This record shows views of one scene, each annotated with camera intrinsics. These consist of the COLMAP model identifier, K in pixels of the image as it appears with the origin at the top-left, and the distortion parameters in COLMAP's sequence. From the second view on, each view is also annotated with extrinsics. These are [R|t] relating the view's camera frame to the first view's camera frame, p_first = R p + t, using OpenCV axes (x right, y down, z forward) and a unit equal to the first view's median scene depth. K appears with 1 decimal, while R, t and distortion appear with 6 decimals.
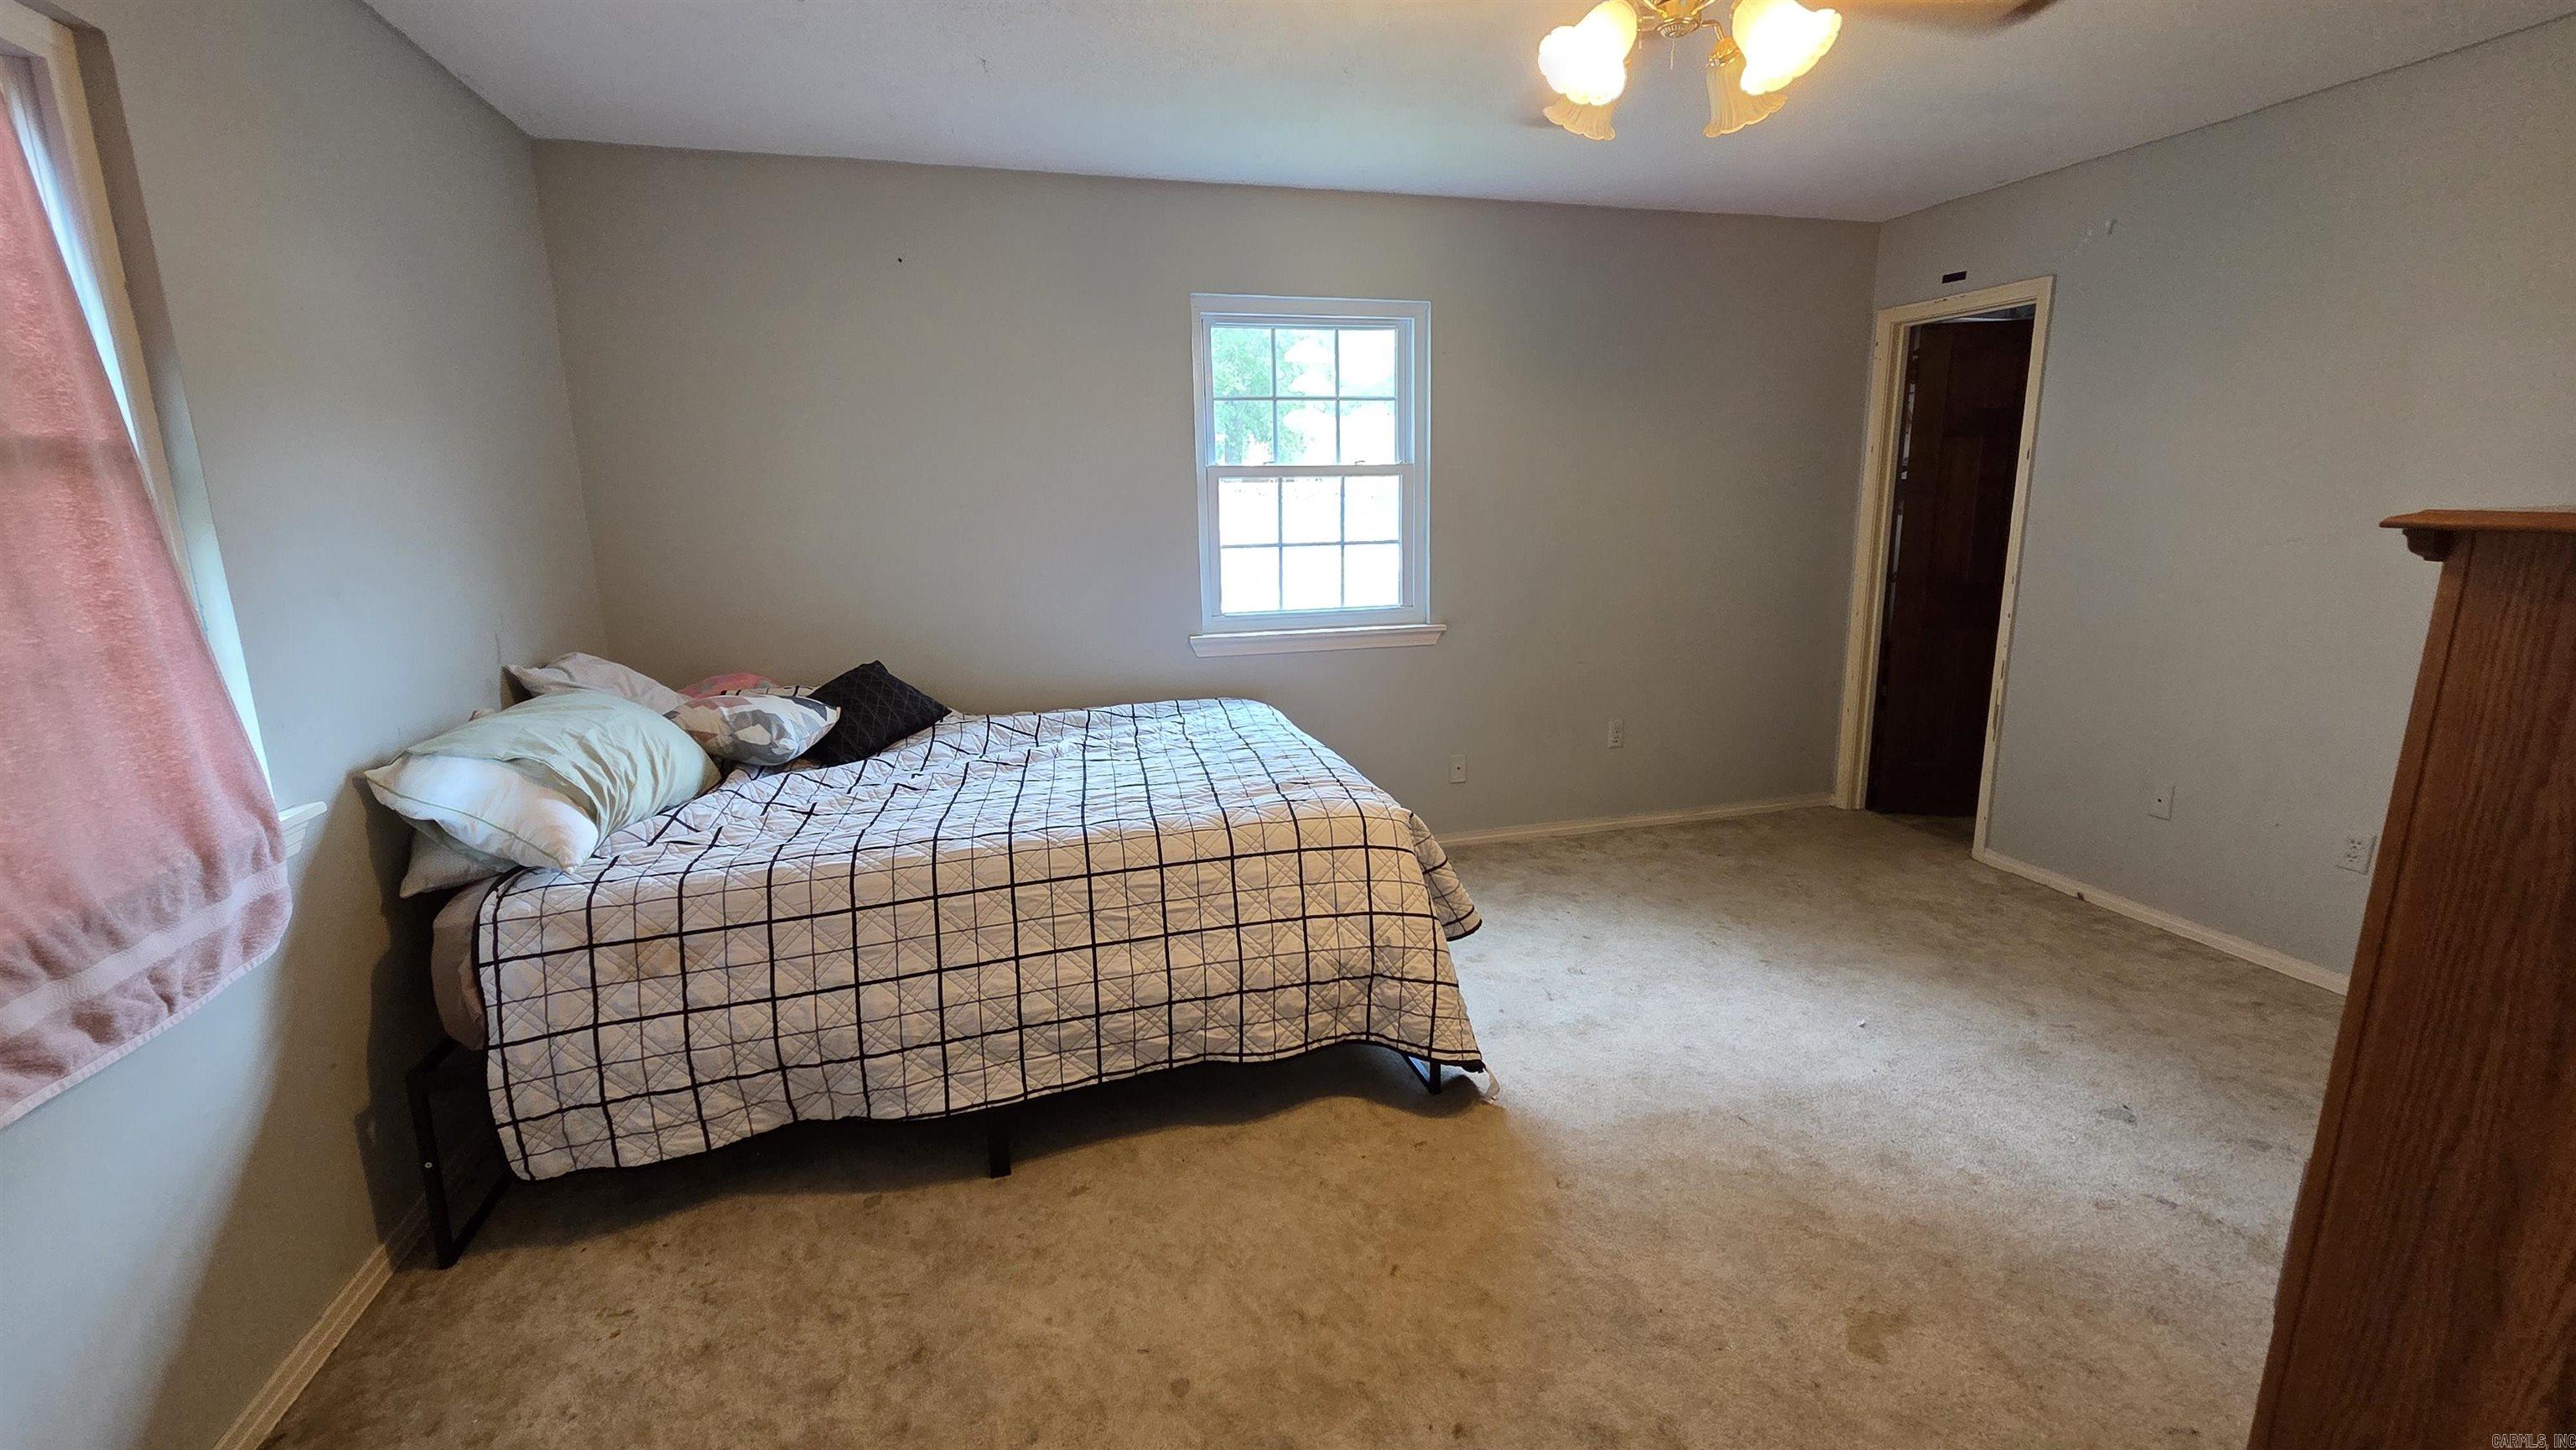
lens RADIAL K [[1054.9, 0, 1286.6], [0, 1054.9, 715.3], [0, 0, 1]] dist [0.004102, -0.000631]
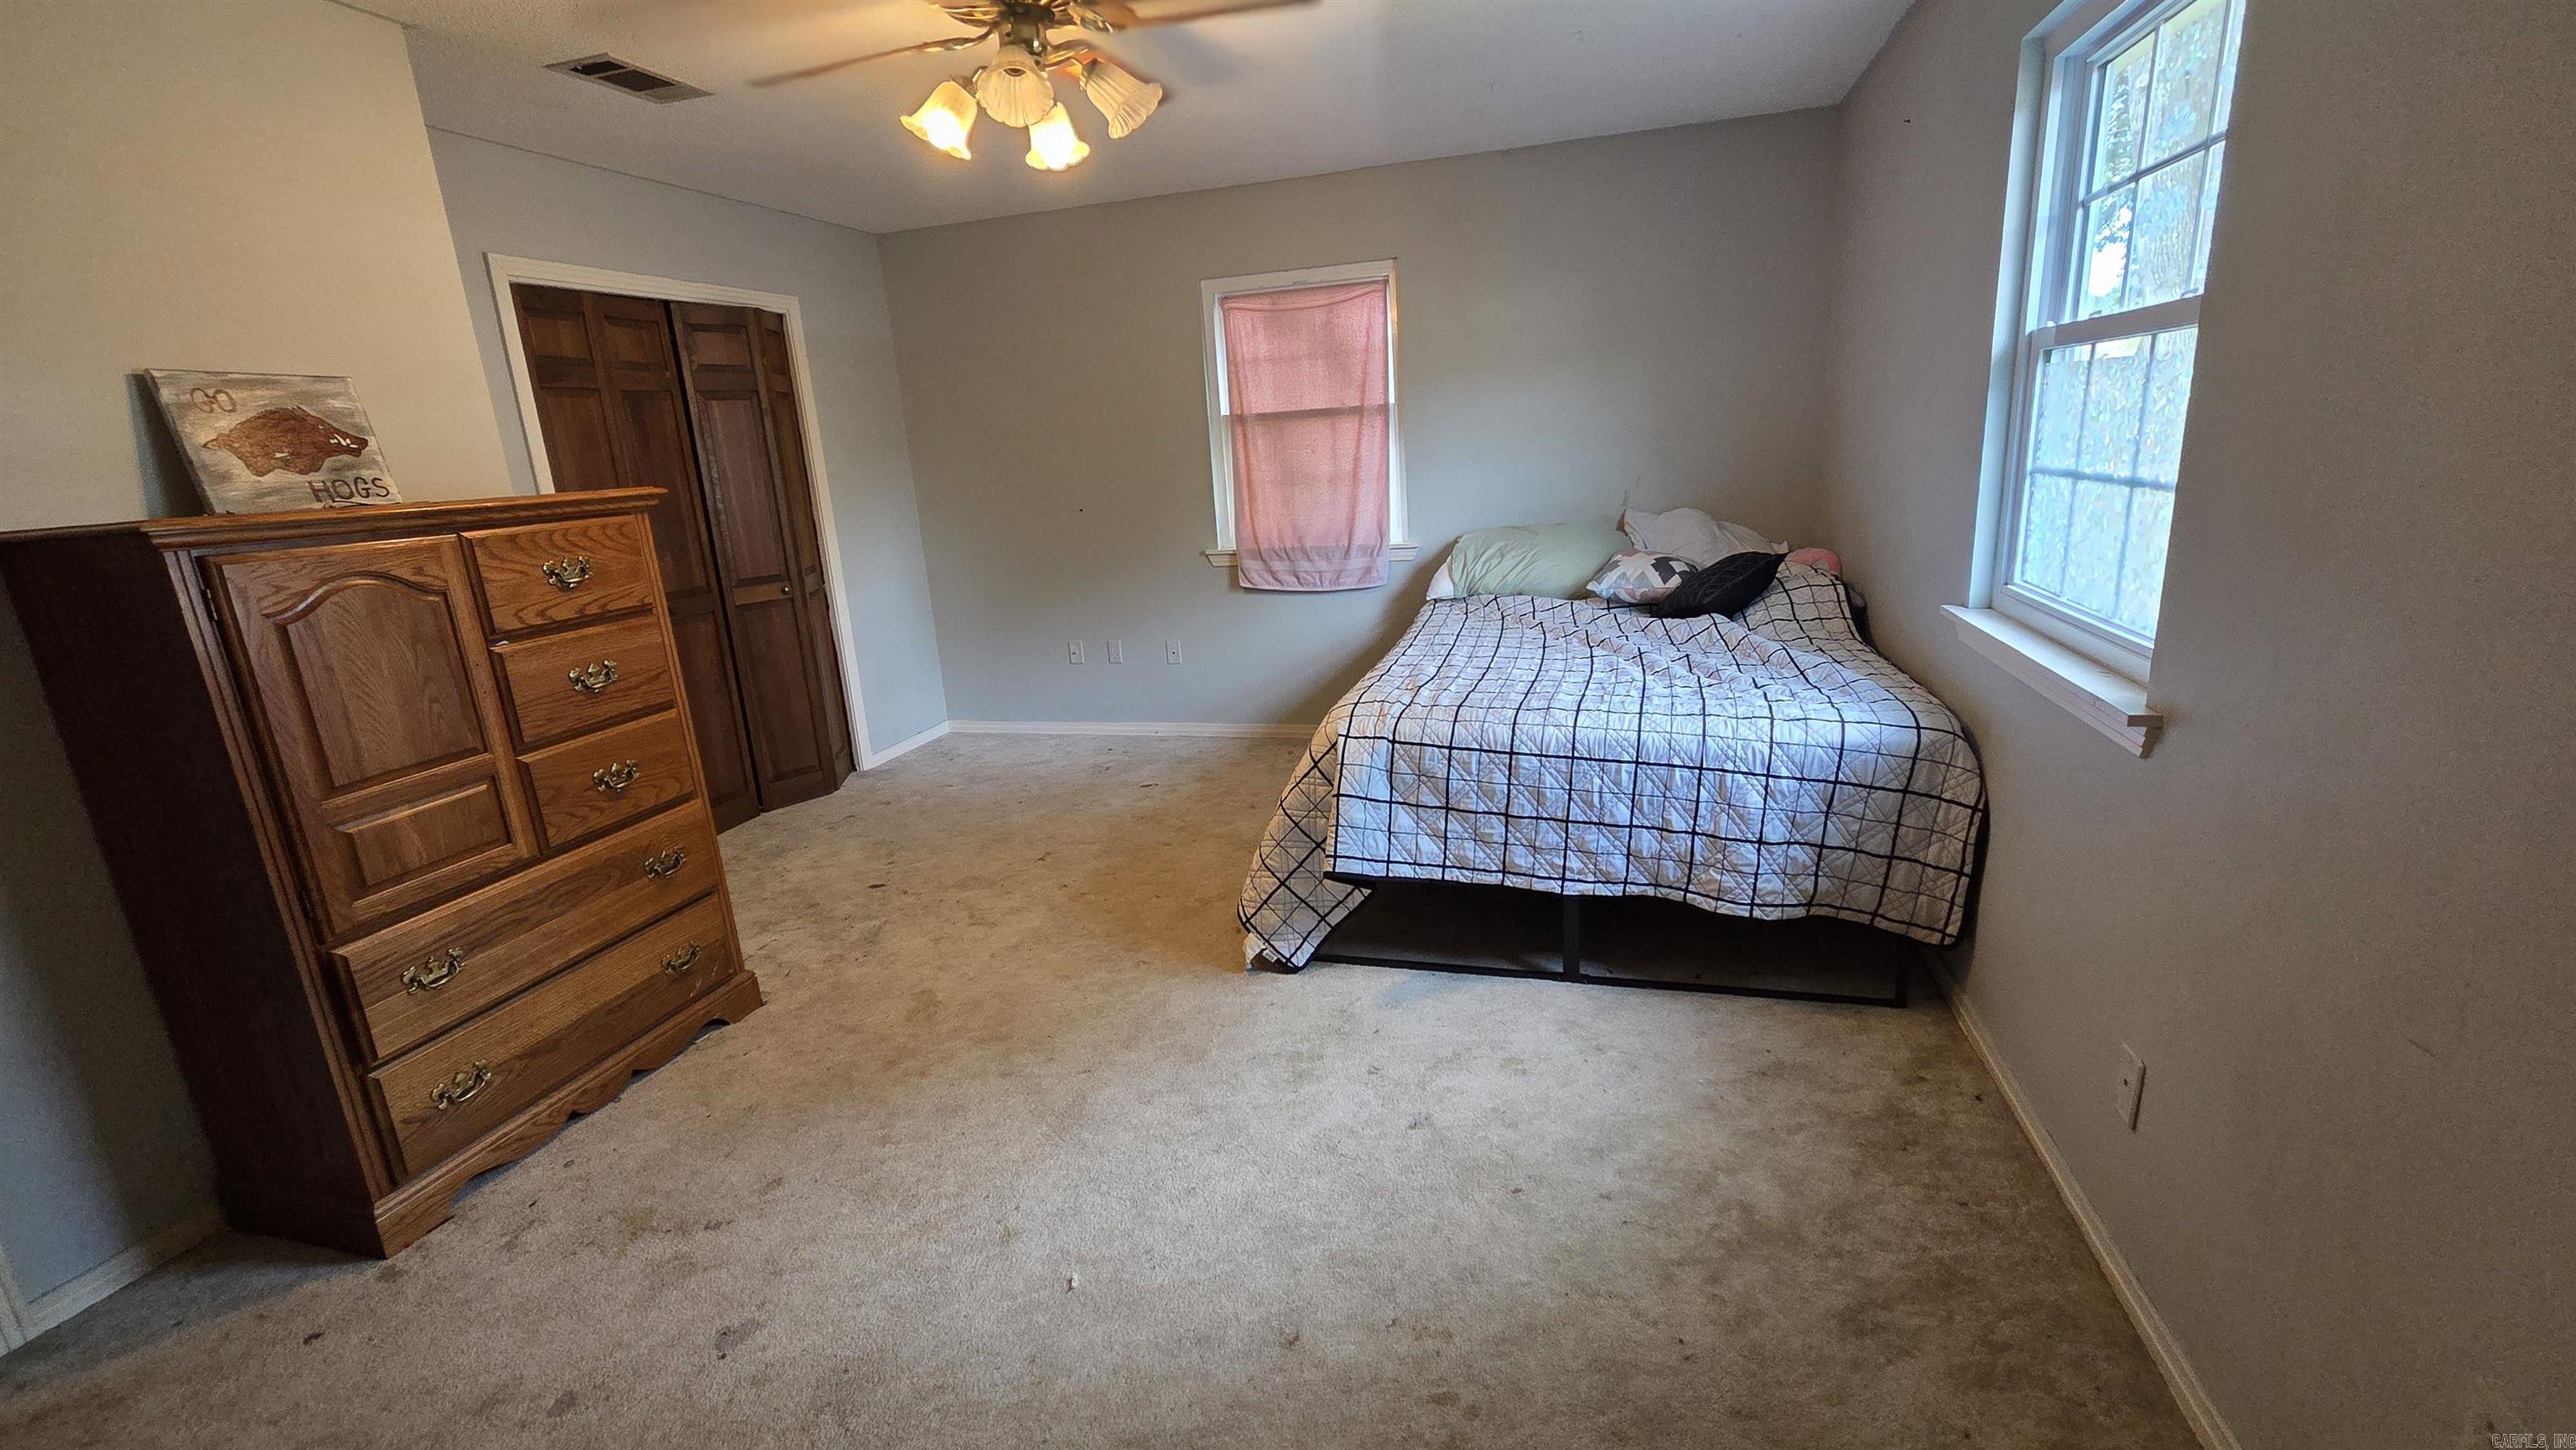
lens RADIAL K [[1054.9, 0, 1286.6], [0, 1054.9, 715.3], [0, 0, 1]] dist [0.004102, -0.000631]
pose [[-0.530473, 0.261474, -0.806368, 1.033239], [-0.104587, 0.923785, 0.368351, -0.321915], [0.841225, 0.279736, -0.462697, 1.496409]]
